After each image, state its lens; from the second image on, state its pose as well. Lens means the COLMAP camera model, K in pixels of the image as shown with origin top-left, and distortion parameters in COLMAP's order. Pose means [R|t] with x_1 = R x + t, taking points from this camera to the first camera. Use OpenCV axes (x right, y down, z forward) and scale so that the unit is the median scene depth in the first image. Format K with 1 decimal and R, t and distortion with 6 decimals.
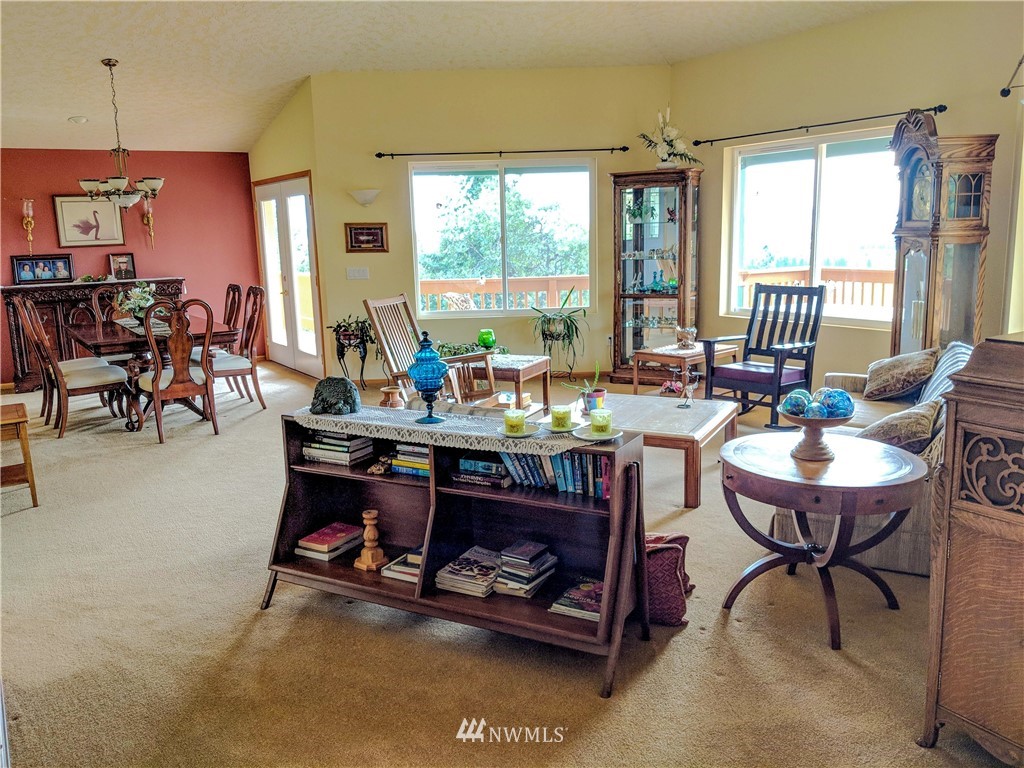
lens RADIAL K [[814.5, 0, 512.0], [0, 814.5, 384.0], [0, 0, 1]] dist [0.070273, -0.162982]
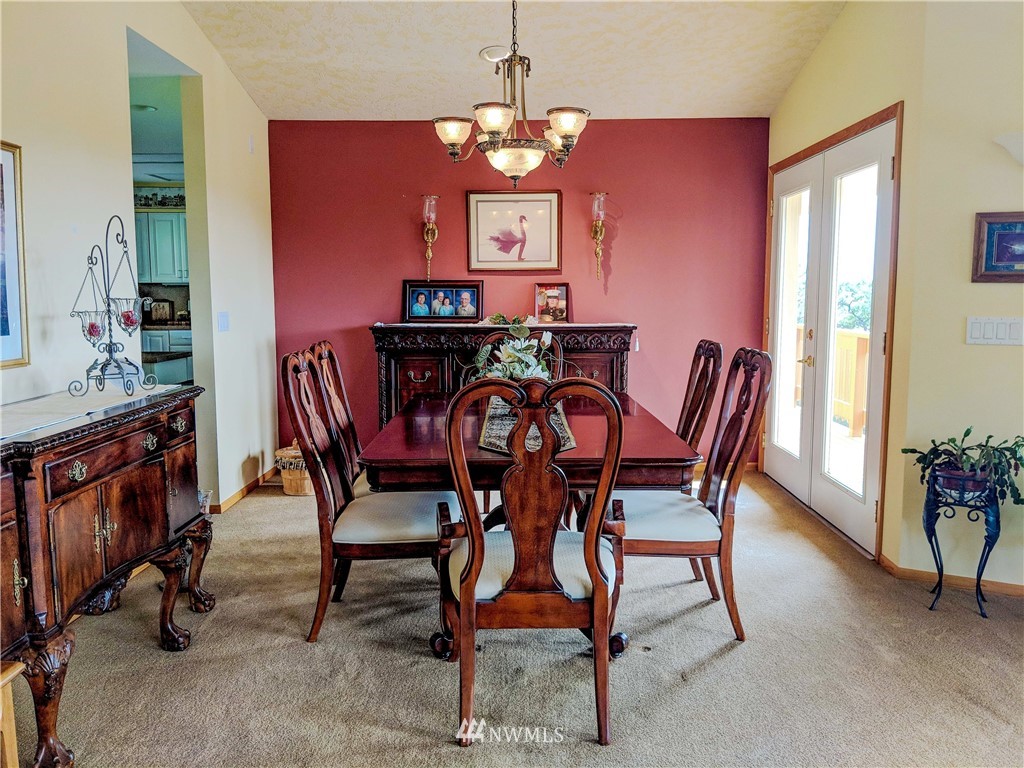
lens RADIAL K [[825.2, 0, 512.0], [0, 825.2, 384.0], [0, 0, 1]] dist [0.071914, -0.145999]
pose [[0.829805, 0.088211, -0.551037, -0.146688], [-0.124521, 0.991800, -0.028747, -0.061167], [0.543983, 0.092470, 0.833985, 0.474783]]
